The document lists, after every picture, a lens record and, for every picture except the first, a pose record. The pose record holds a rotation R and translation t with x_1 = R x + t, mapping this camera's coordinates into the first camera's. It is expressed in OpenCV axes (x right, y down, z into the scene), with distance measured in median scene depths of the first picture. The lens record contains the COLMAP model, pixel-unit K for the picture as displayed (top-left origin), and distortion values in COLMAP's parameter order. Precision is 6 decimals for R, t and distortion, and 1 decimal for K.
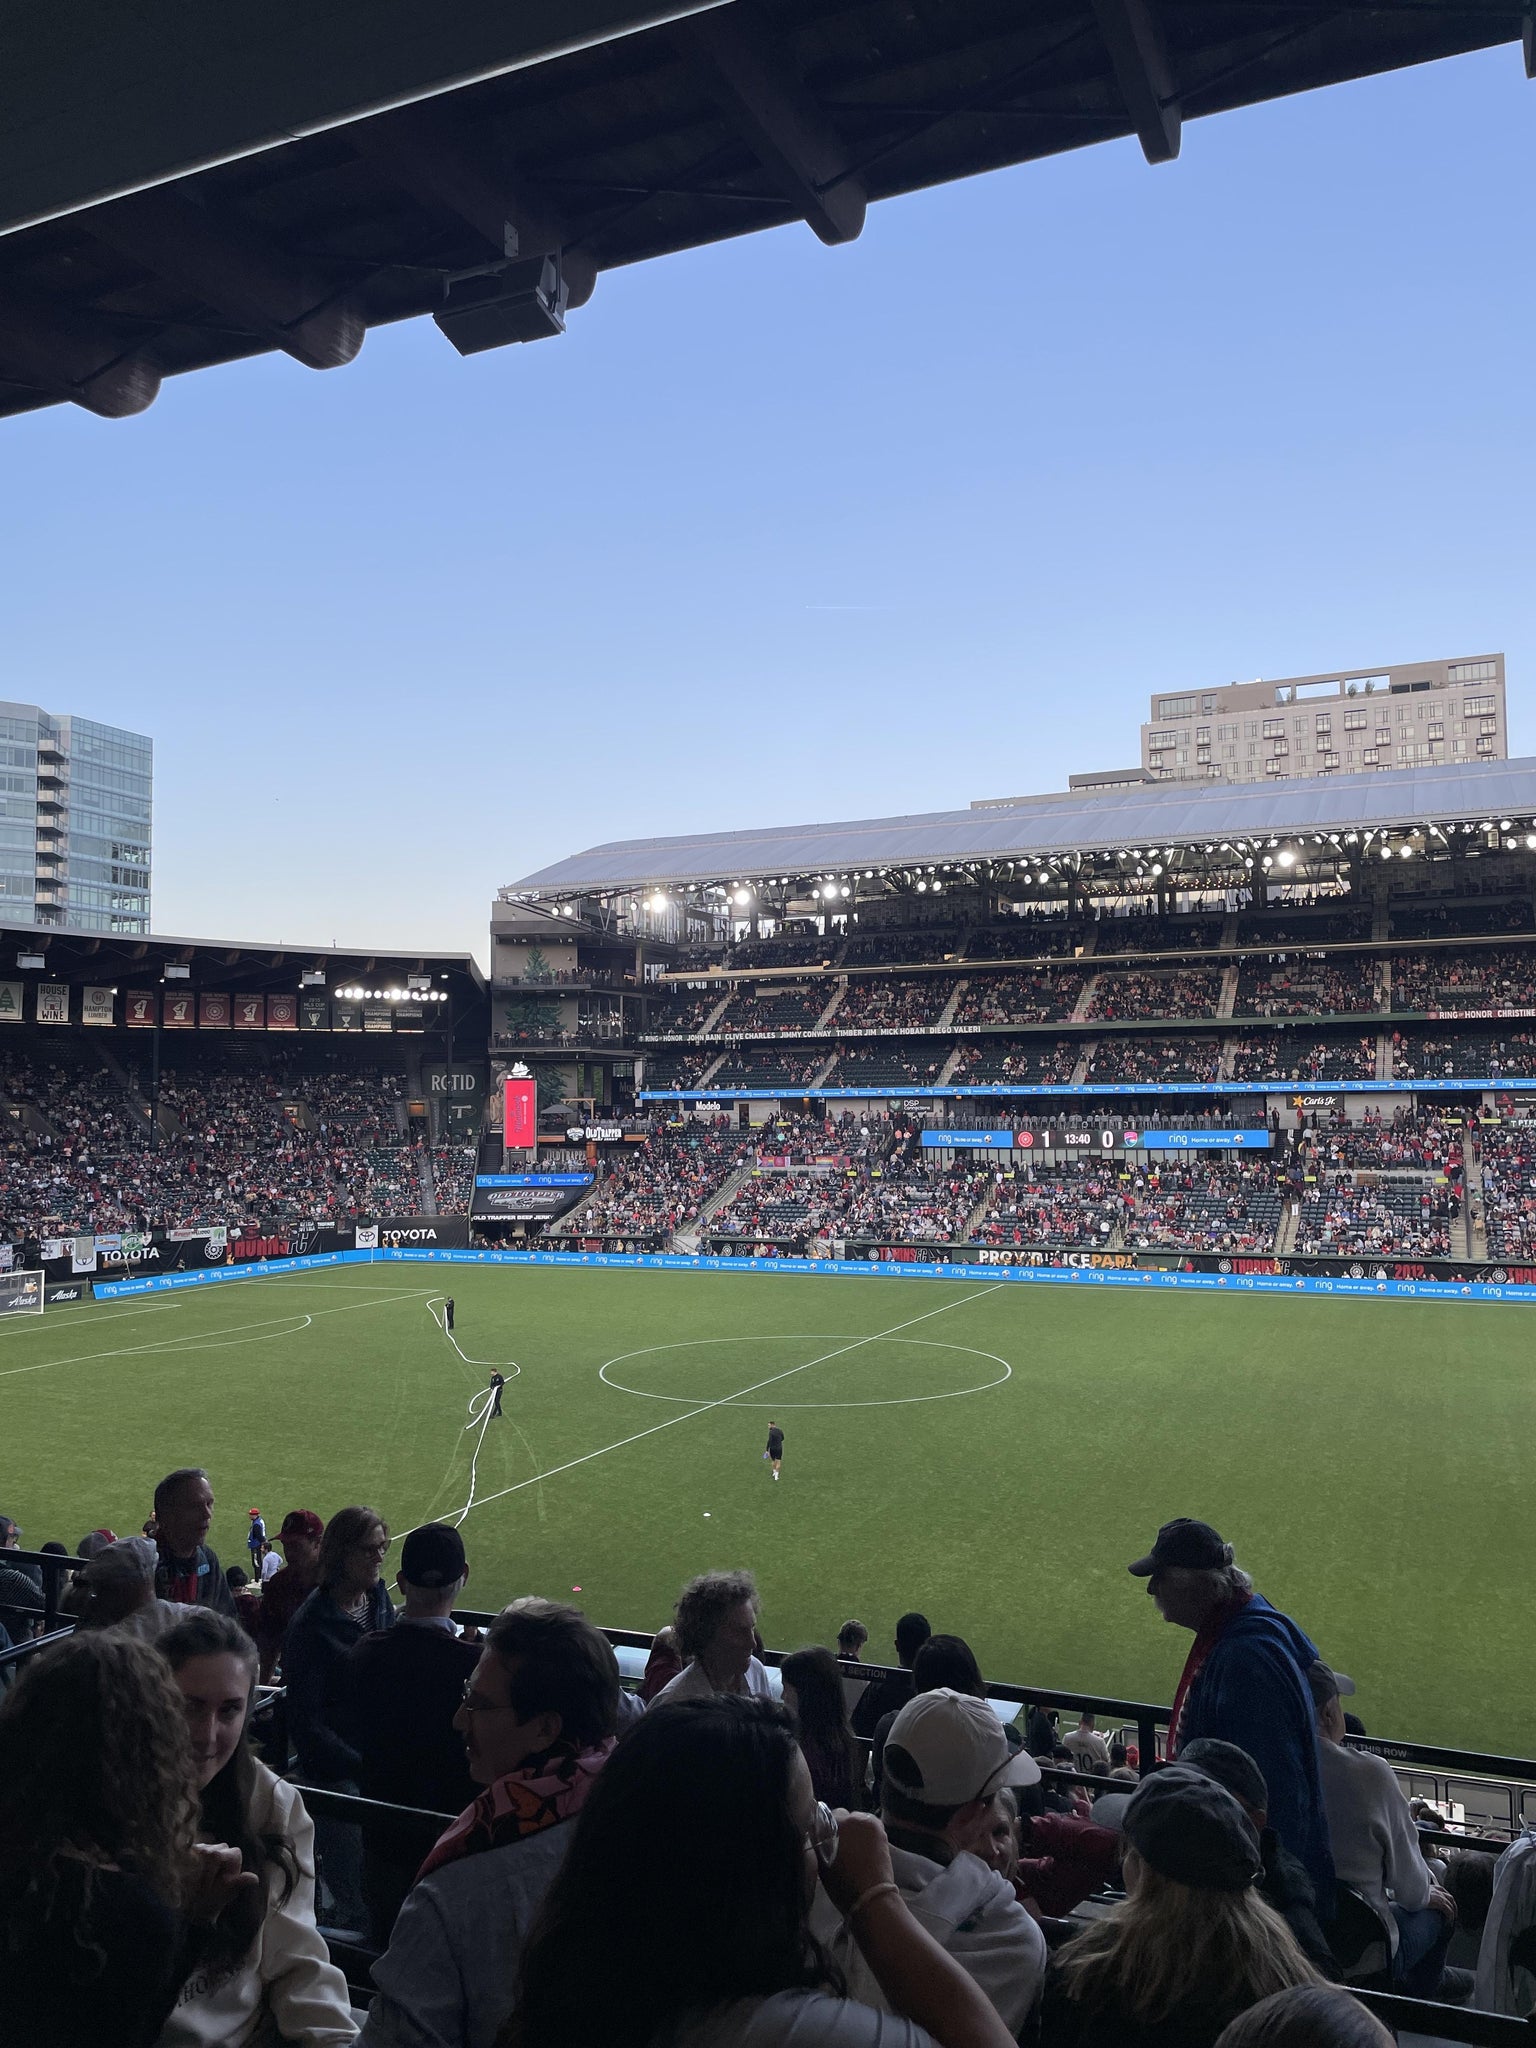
lens RADIAL K [[1542.9, 0, 768.0], [0, 1542.9, 1024.0], [0, 0, 1]] dist [0.118913, -0.180715]
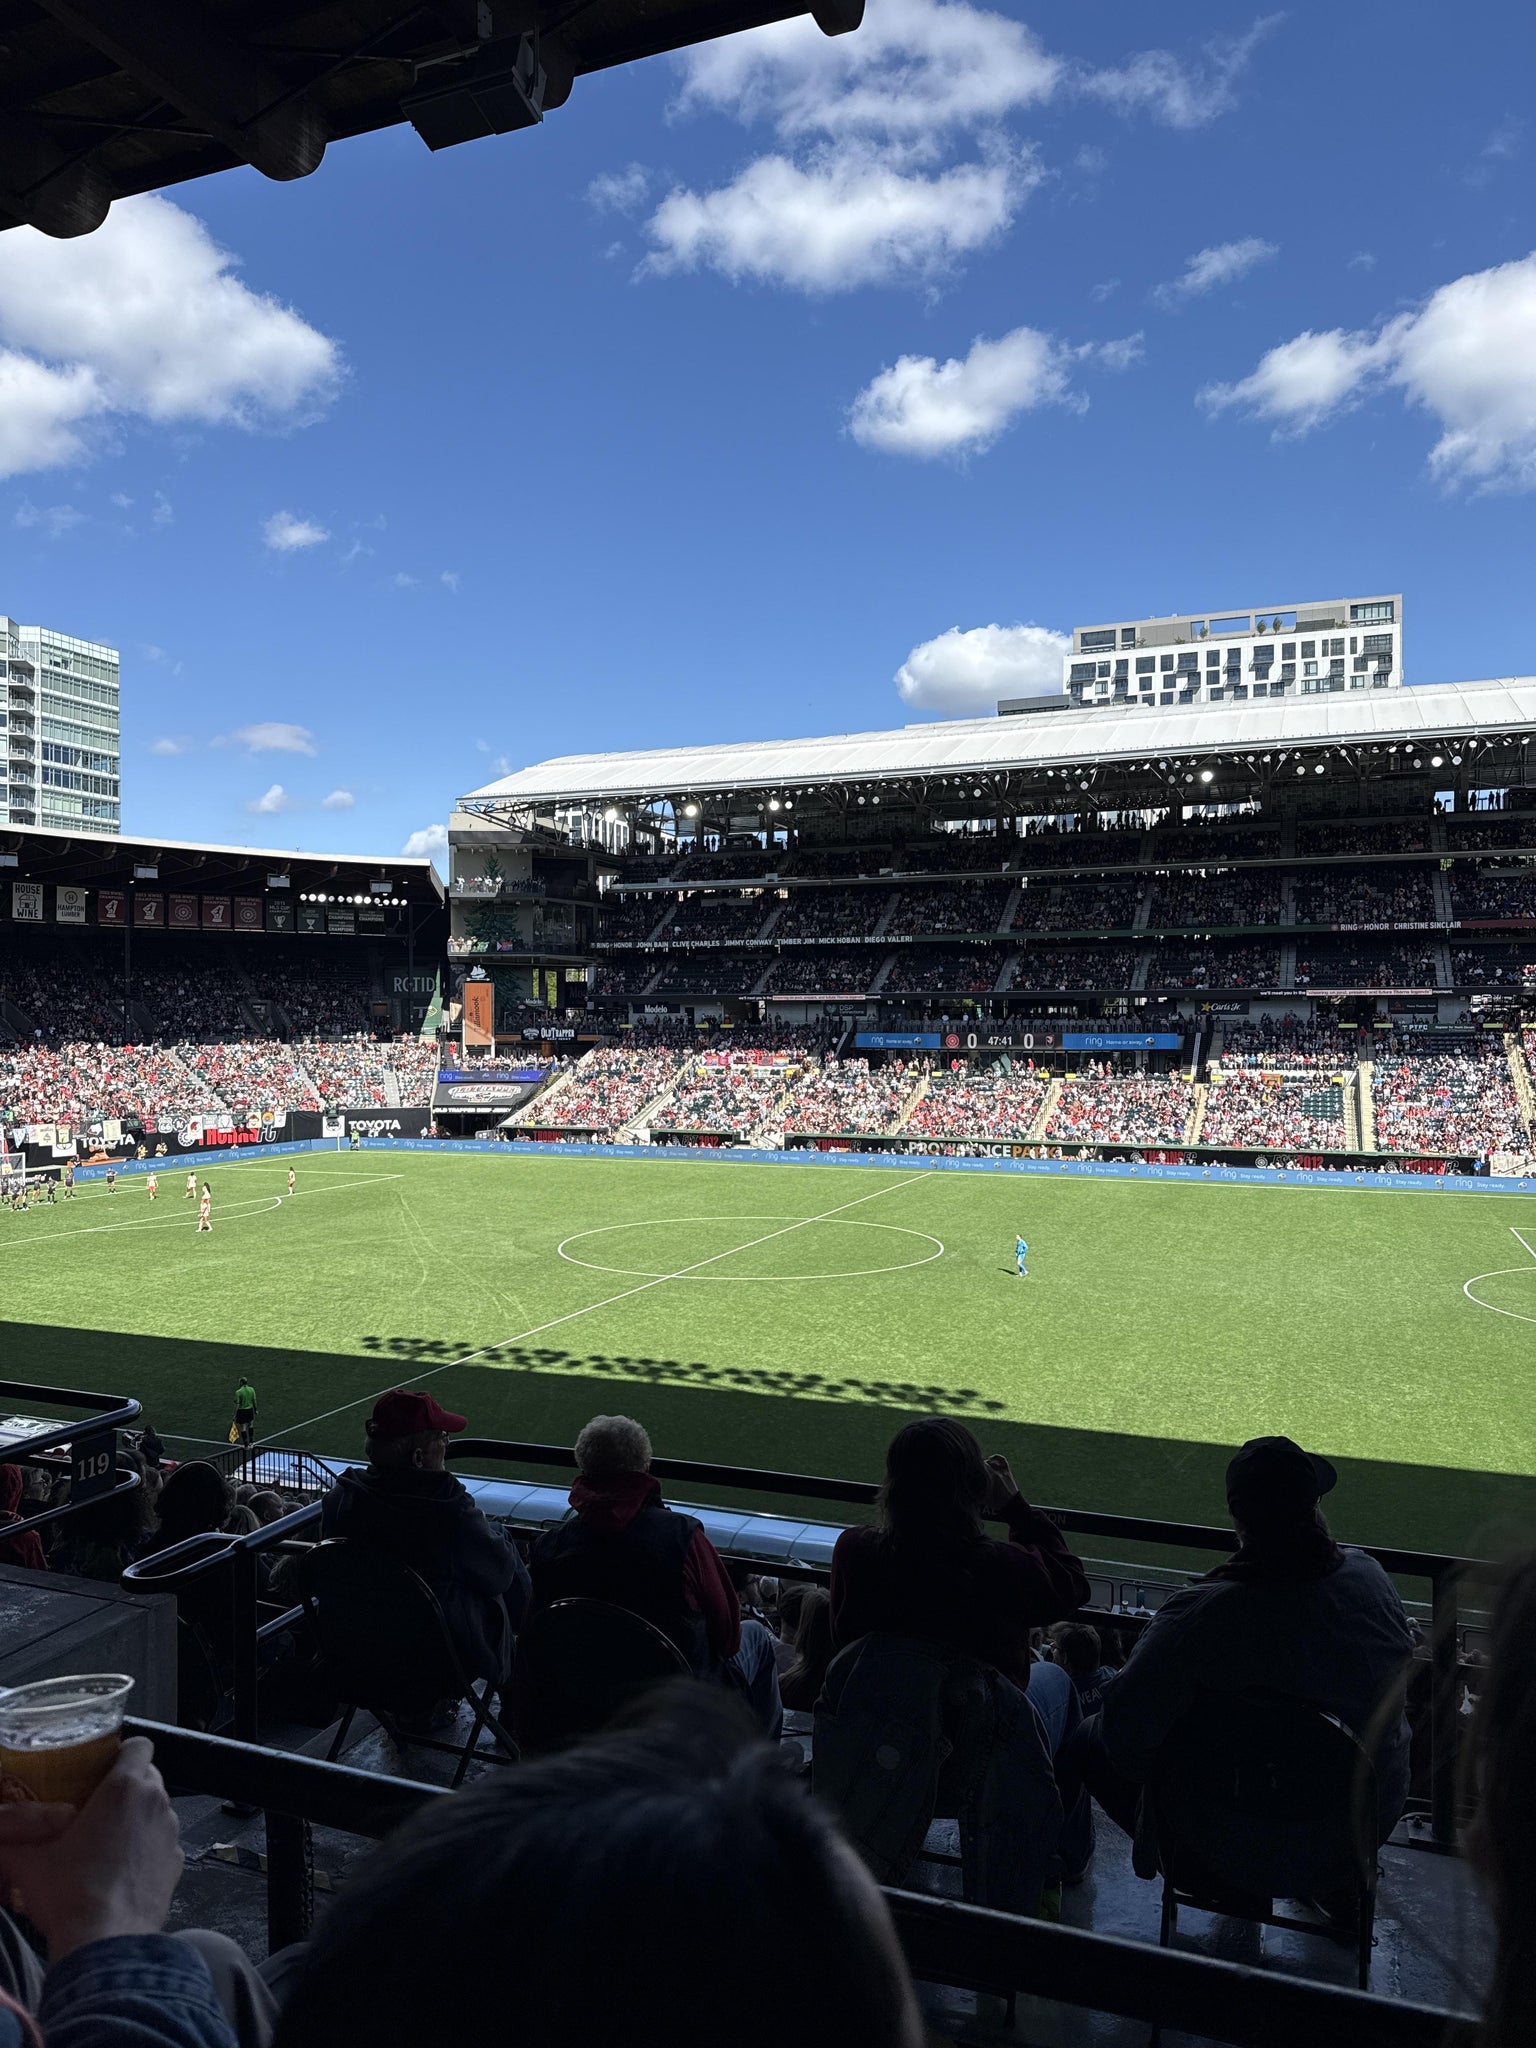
lens RADIAL K [[1425.9, 0, 748.9], [0, 1425.9, 1035.1], [0, 0, 1]] dist [0.168662, -0.326108]
pose [[0.999503, 0.008910, 0.030225, -0.004549], [-0.010861, 0.997827, 0.064989, 0.006623], [-0.029580, -0.065285, 0.997428, 0.013415]]
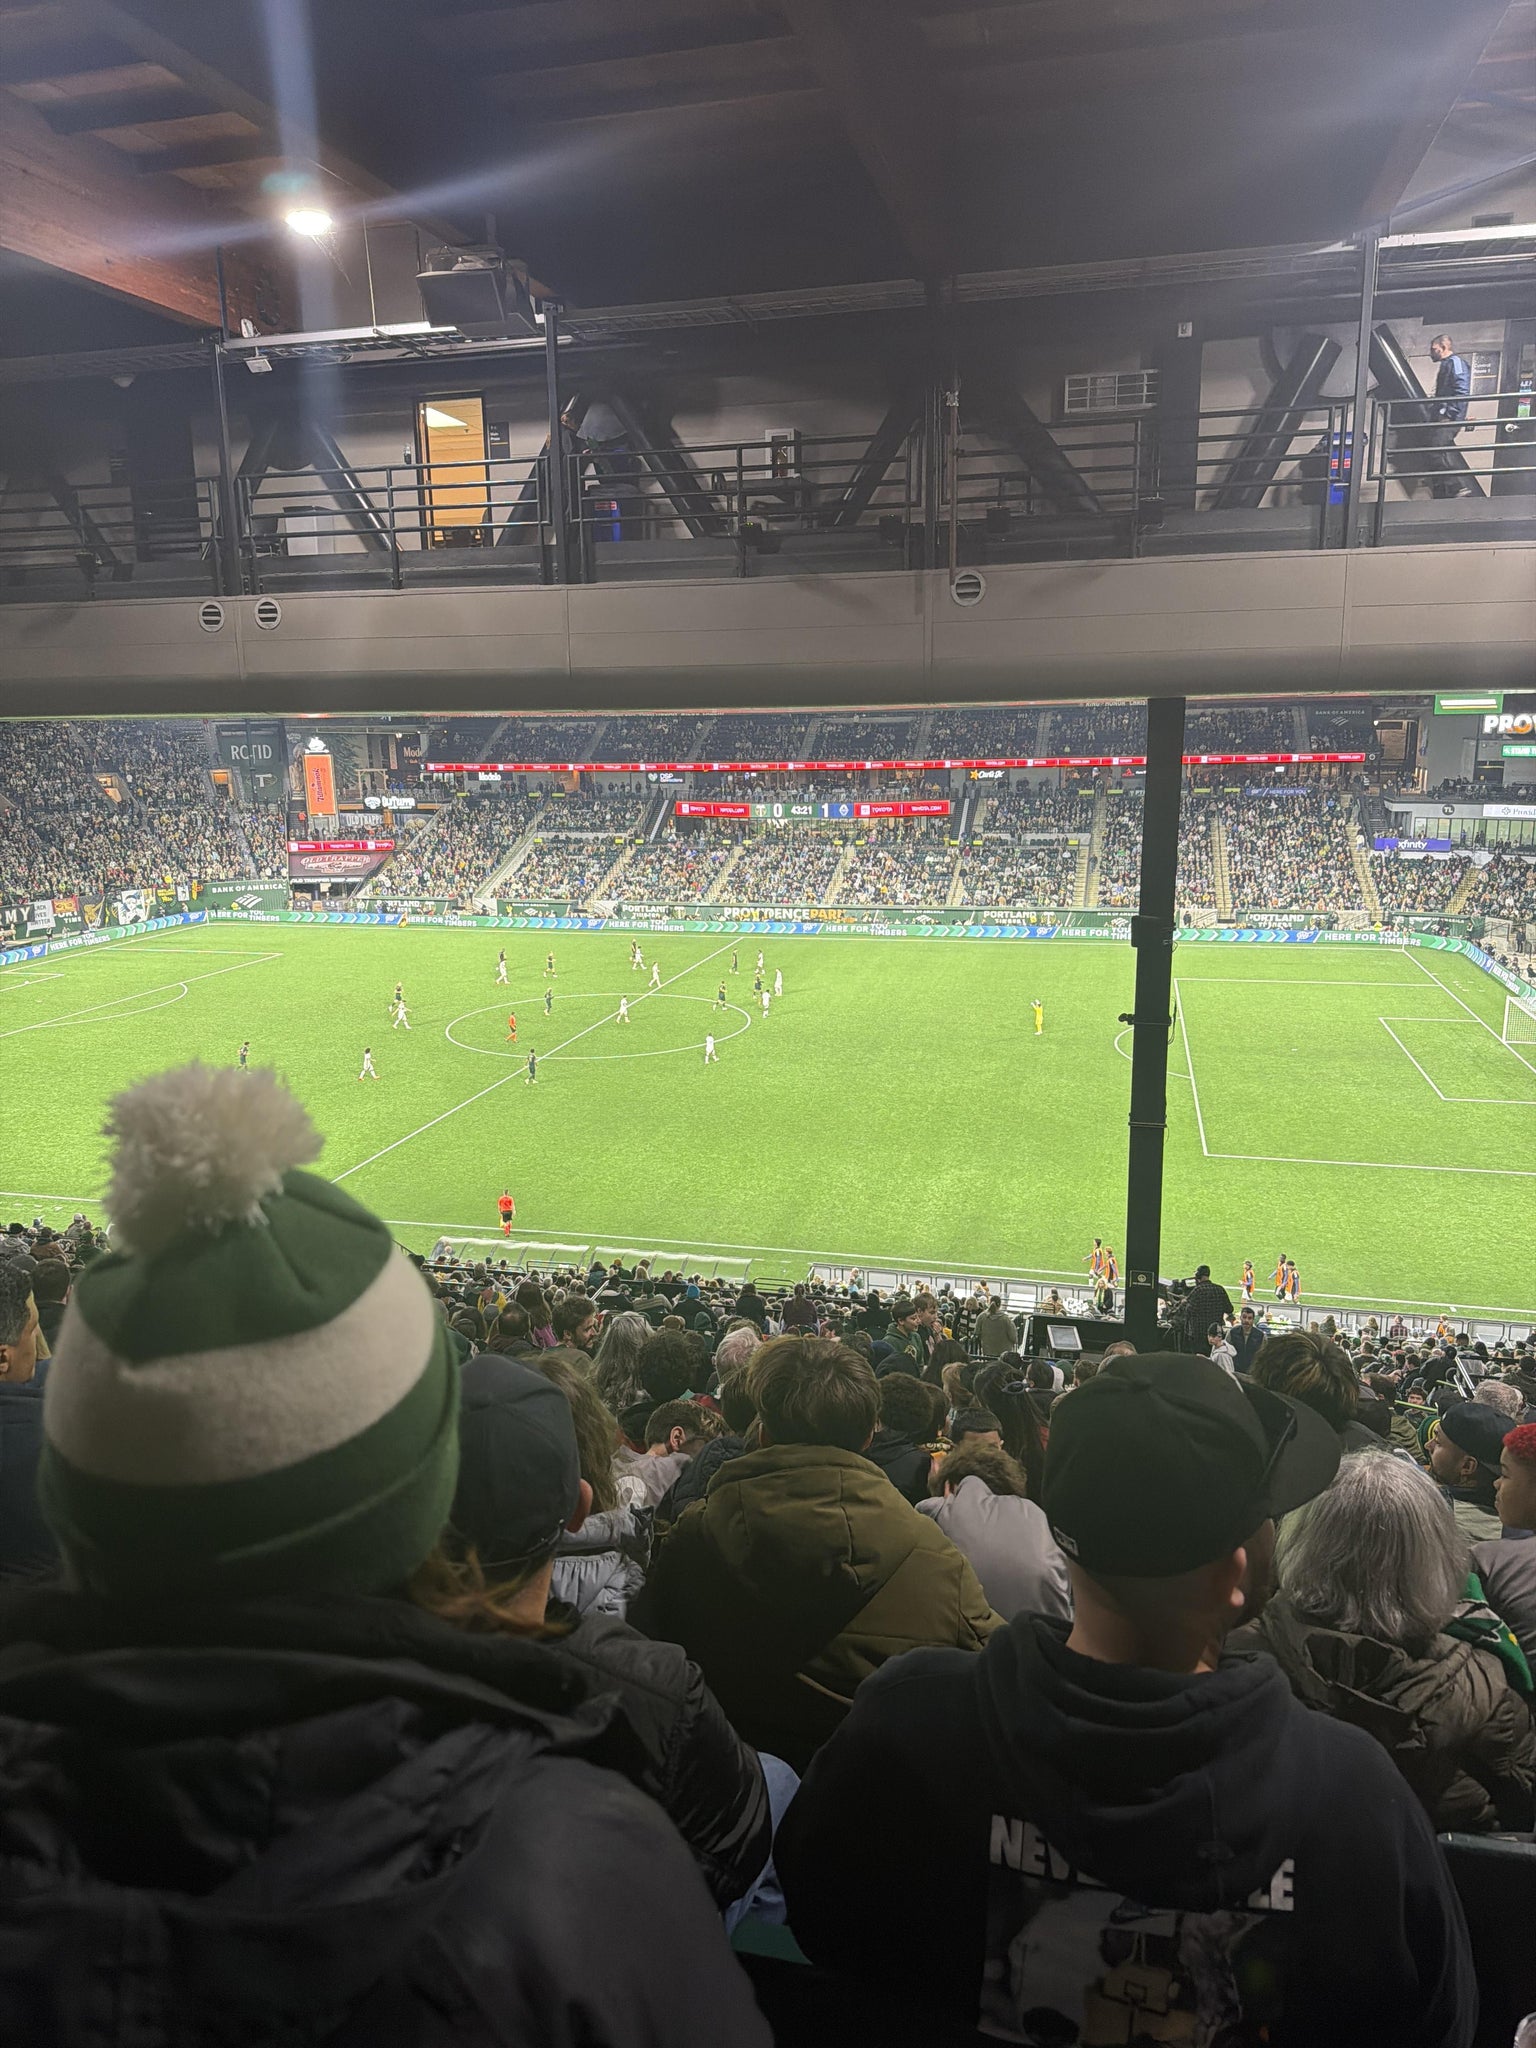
lens RADIAL K [[1425.9, 0, 748.9], [0, 1425.9, 1035.1], [0, 0, 1]] dist [0.168662, -0.326108]
pose [[0.987682, -0.040610, 0.151111, -0.018664], [-0.001933, 0.962493, 0.271298, -0.055235], [-0.156461, -0.268249, 0.950559, -0.107038]]
